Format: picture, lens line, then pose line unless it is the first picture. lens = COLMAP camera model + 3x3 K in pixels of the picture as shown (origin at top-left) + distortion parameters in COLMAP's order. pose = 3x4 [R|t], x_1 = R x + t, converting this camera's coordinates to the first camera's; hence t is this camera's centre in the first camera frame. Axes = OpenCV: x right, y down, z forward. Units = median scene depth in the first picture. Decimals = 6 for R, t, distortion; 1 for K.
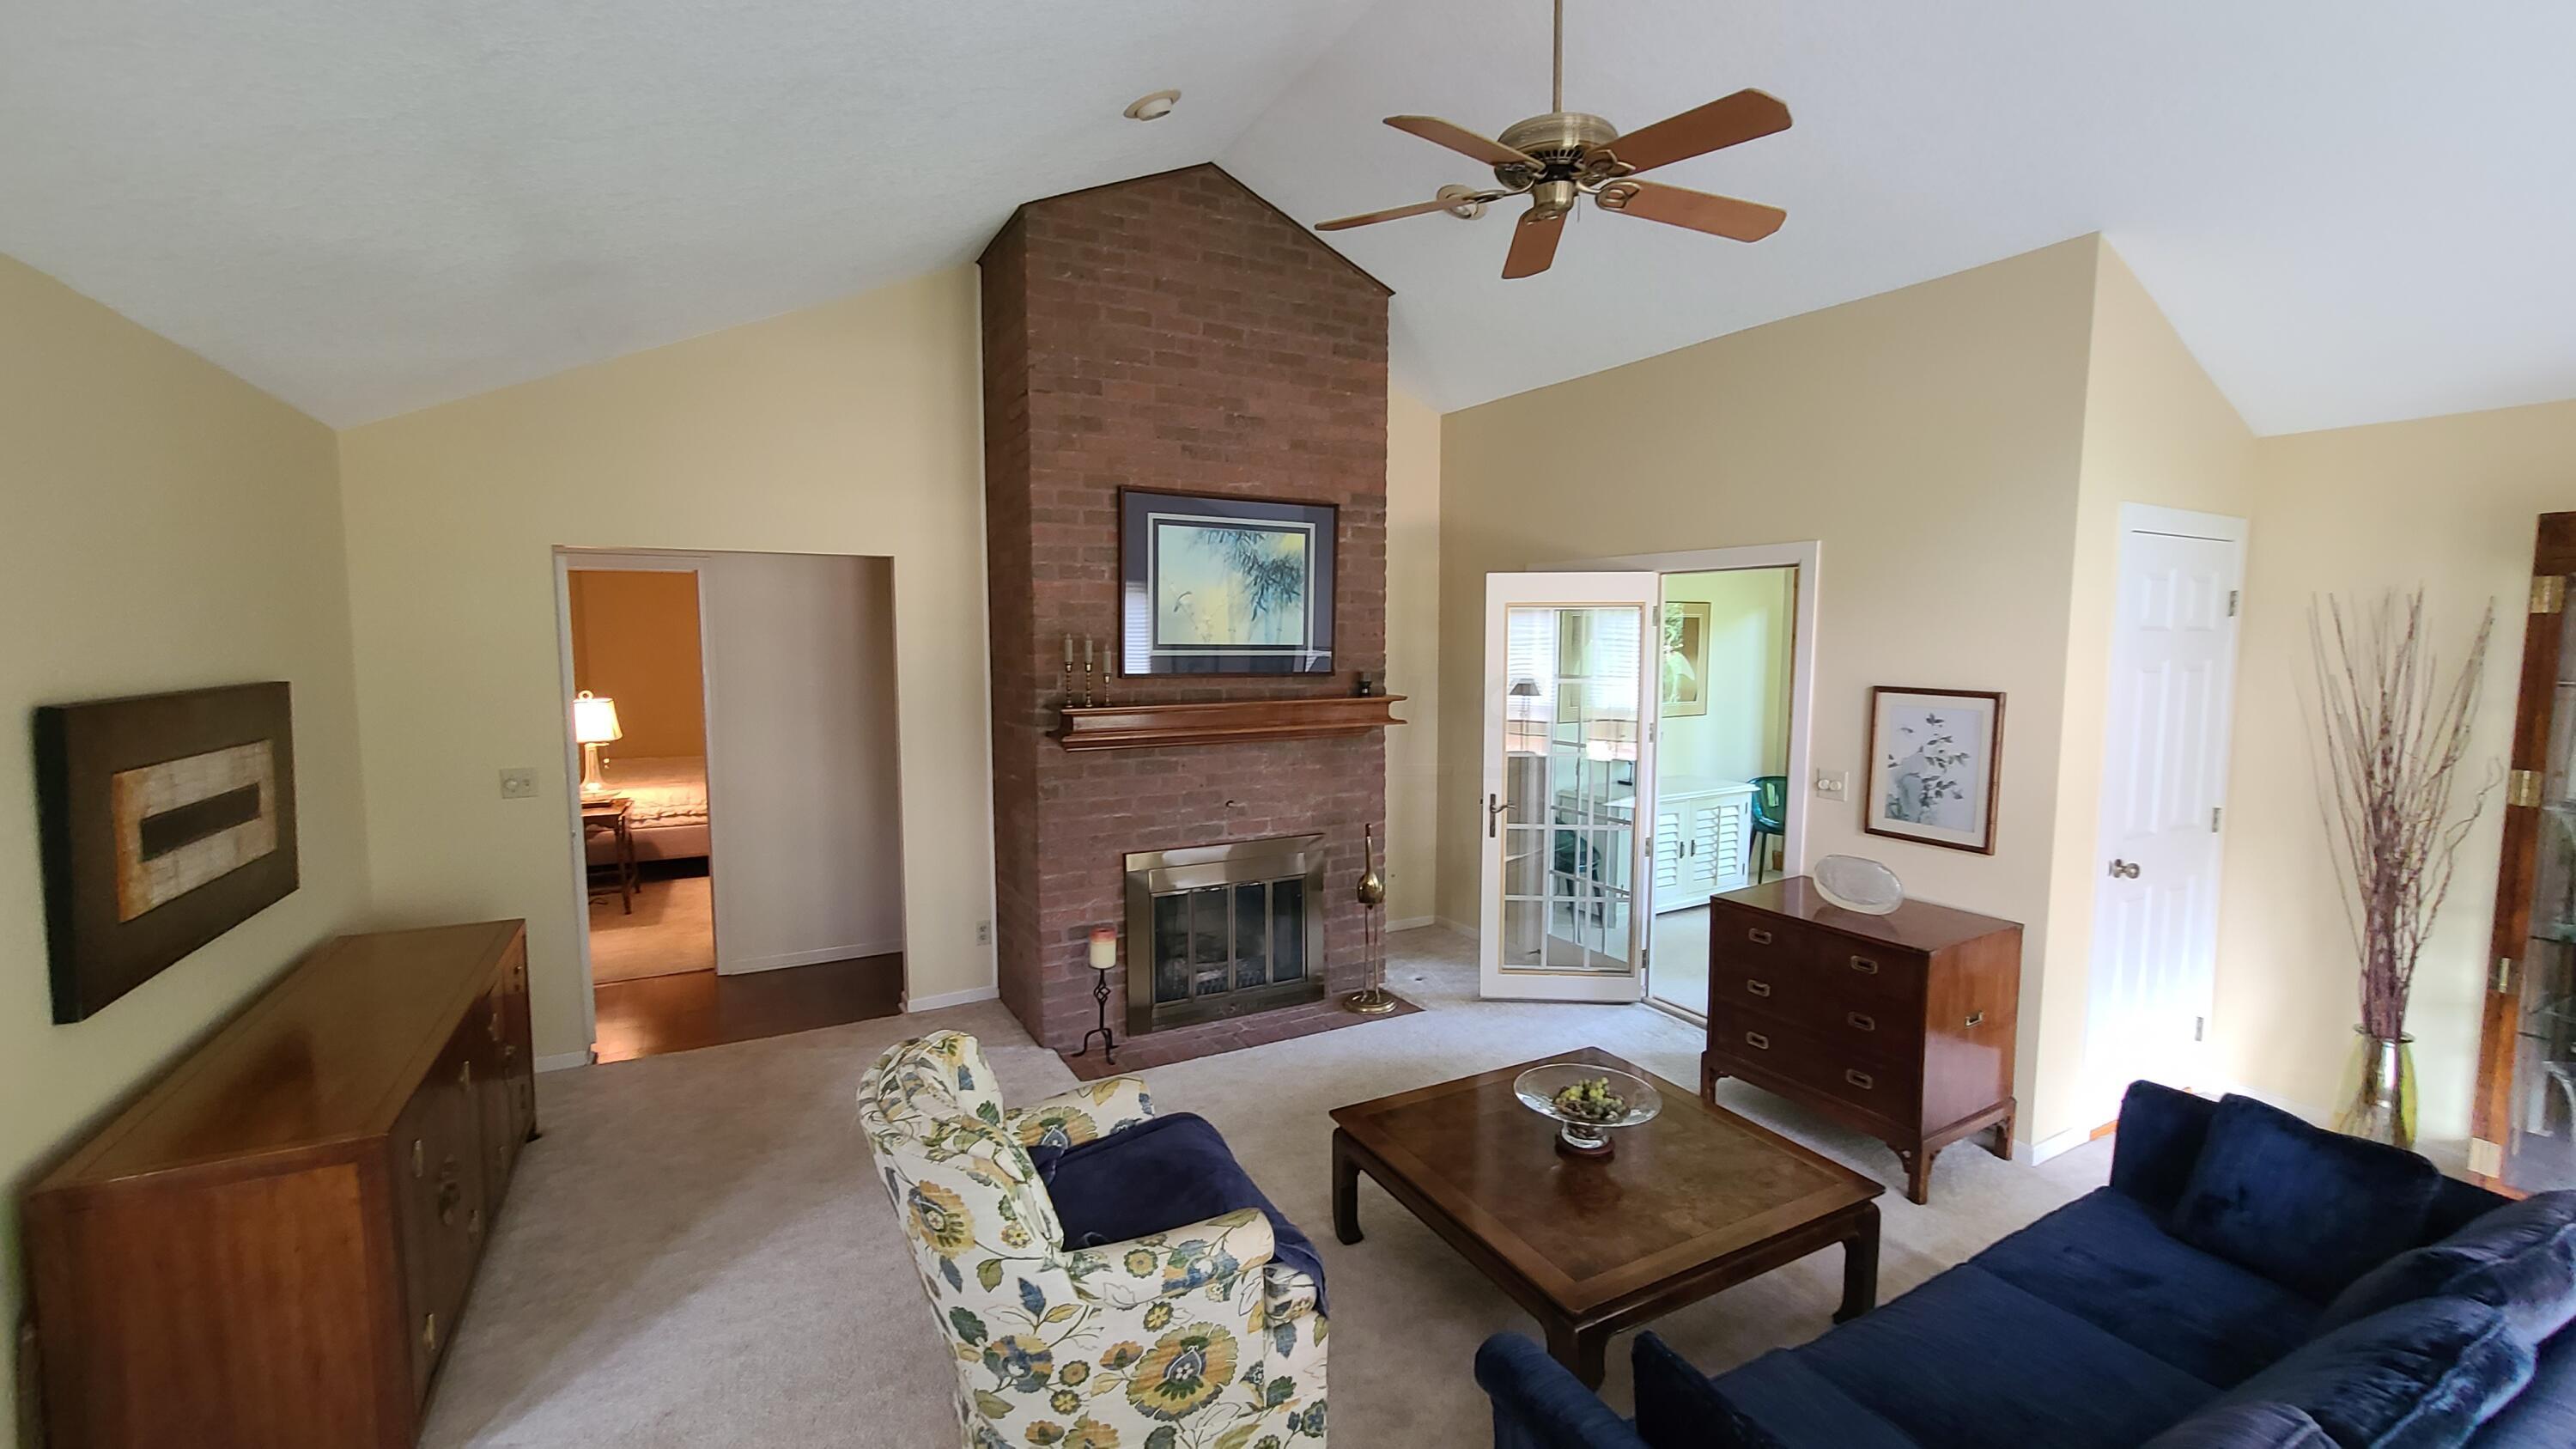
lens RADIAL K [[1053.8, 0, 1310.2], [0, 1053.8, 733.0], [0, 0, 1]] dist [-0.009655, -0.000625]
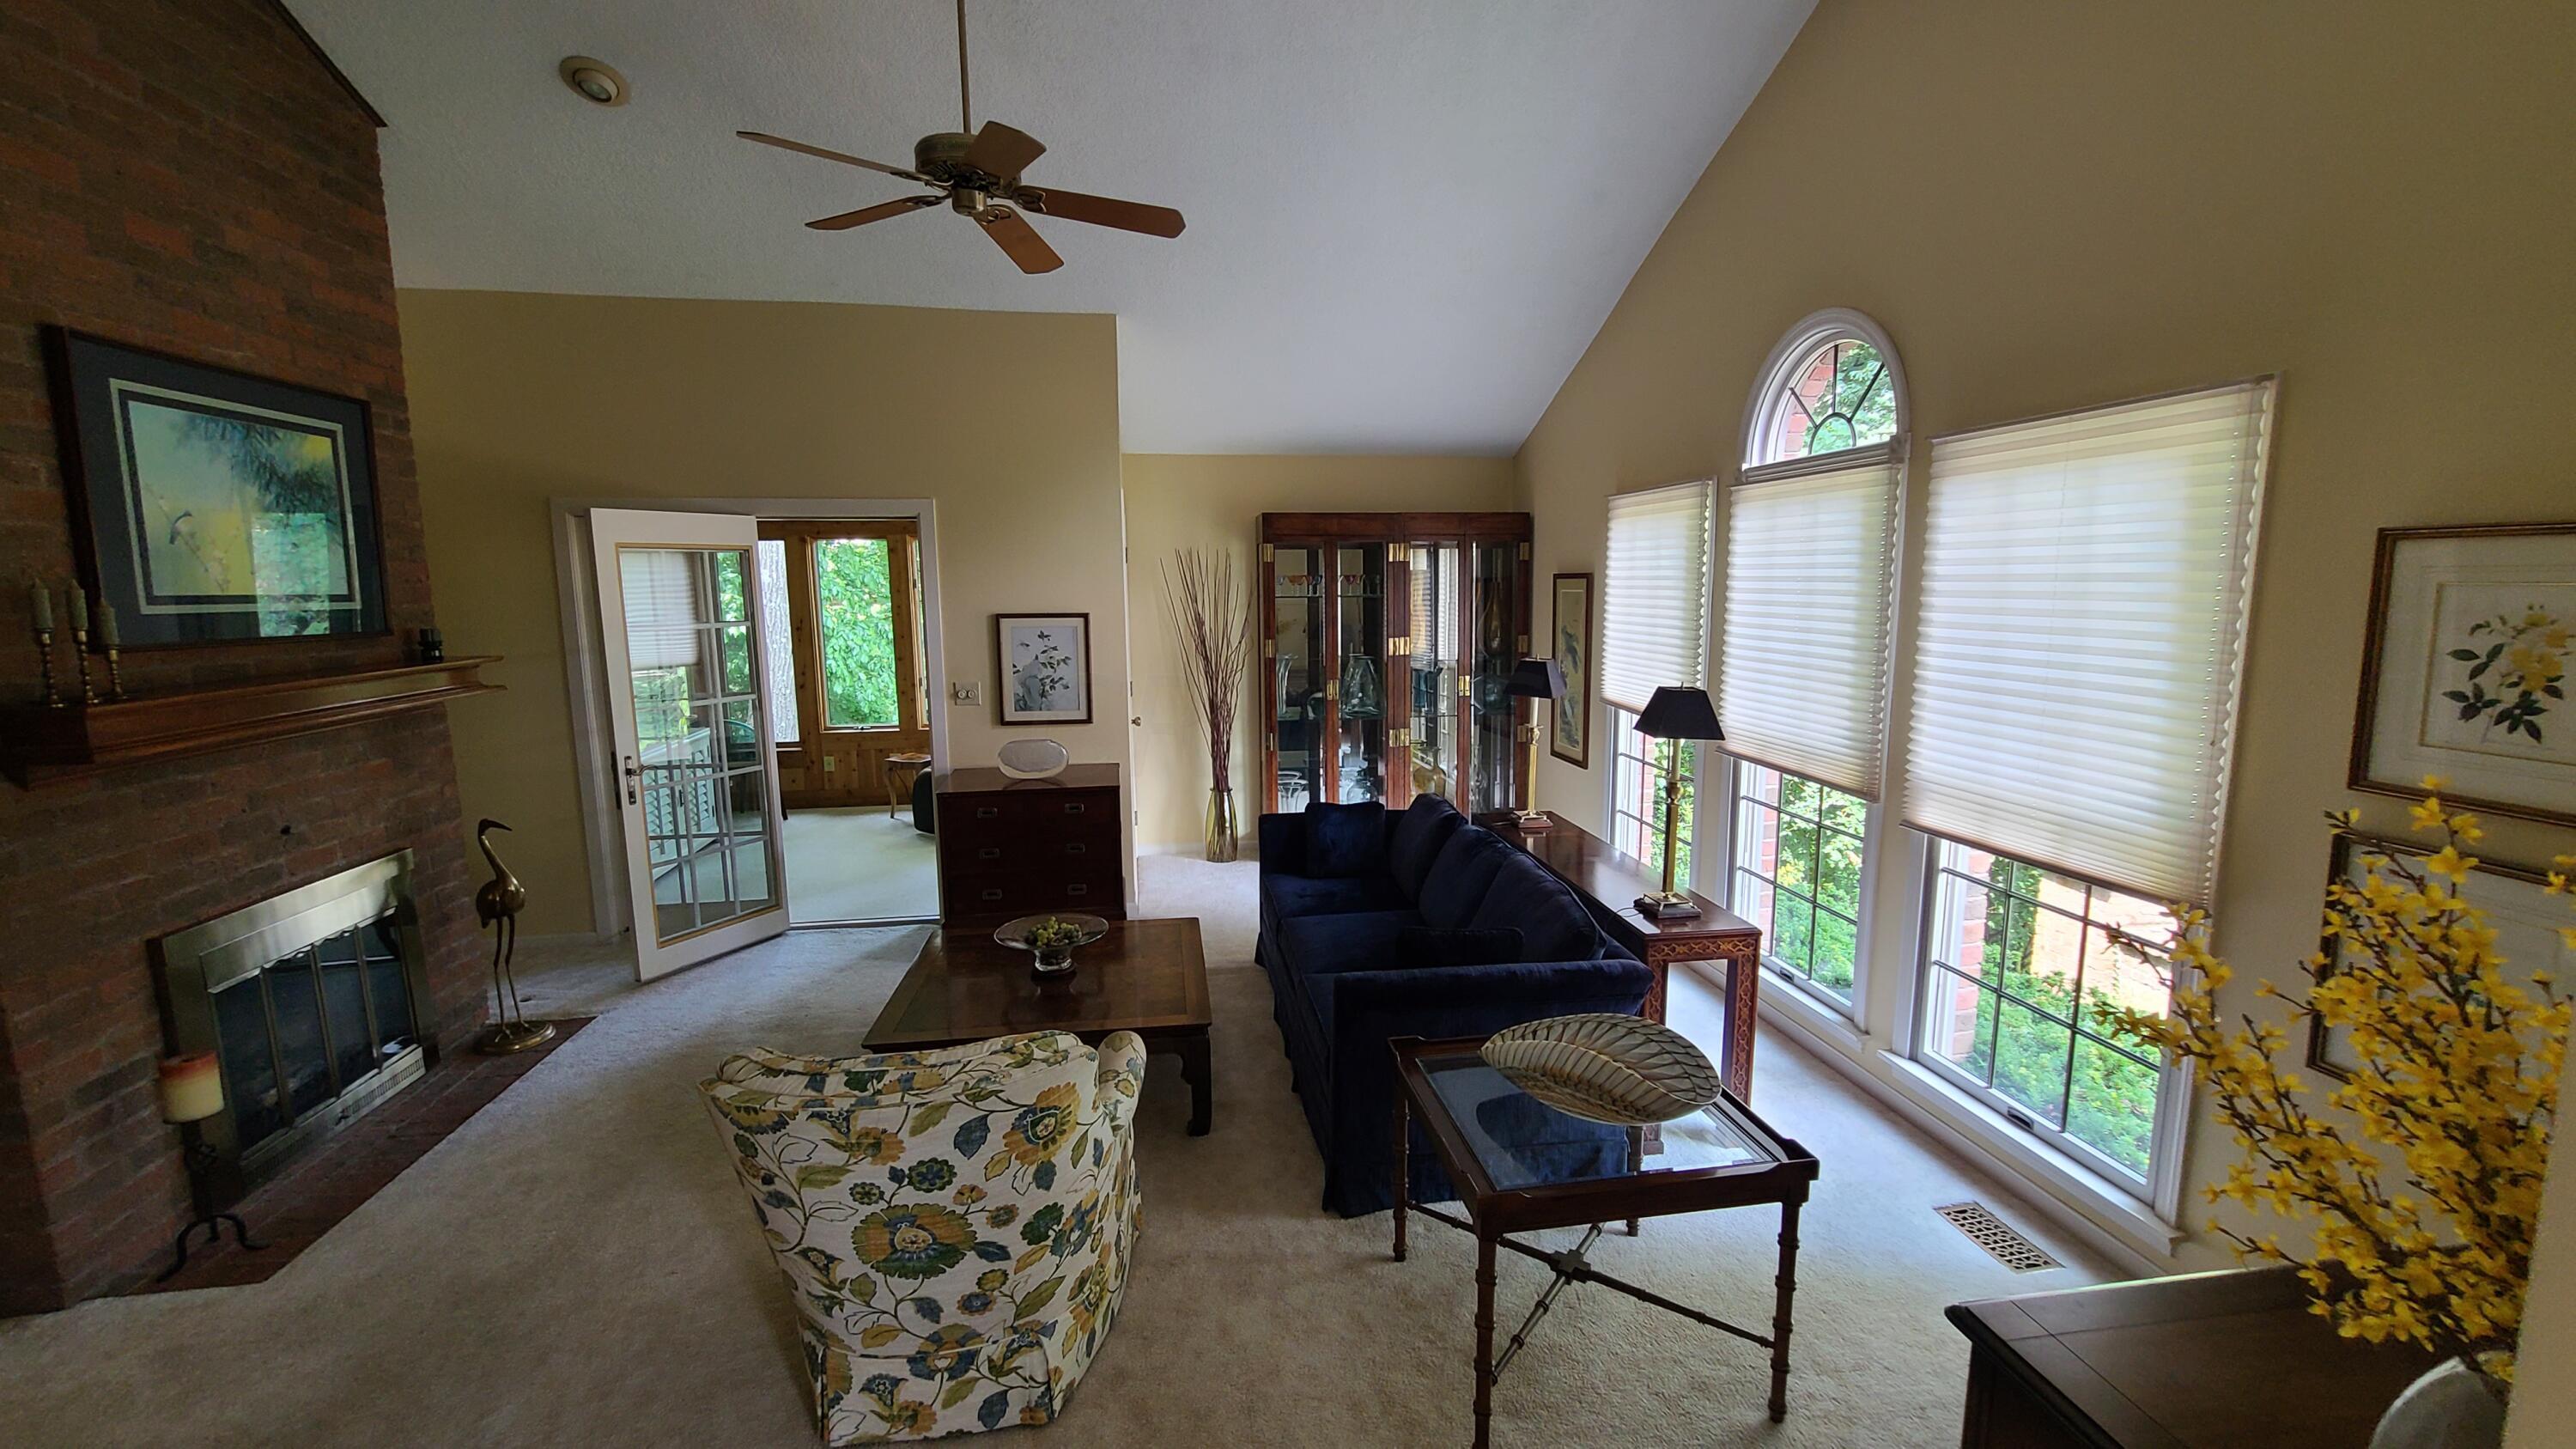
lens RADIAL K [[1053.8, 0, 1310.2], [0, 1053.8, 733.0], [0, 0, 1]] dist [-0.009655, -0.000625]
pose [[0.335283, -0.141101, 0.931491, -0.487987], [0.096878, 0.988643, 0.114888, -0.008644], [-0.937123, 0.051721, 0.345145, 0.150324]]
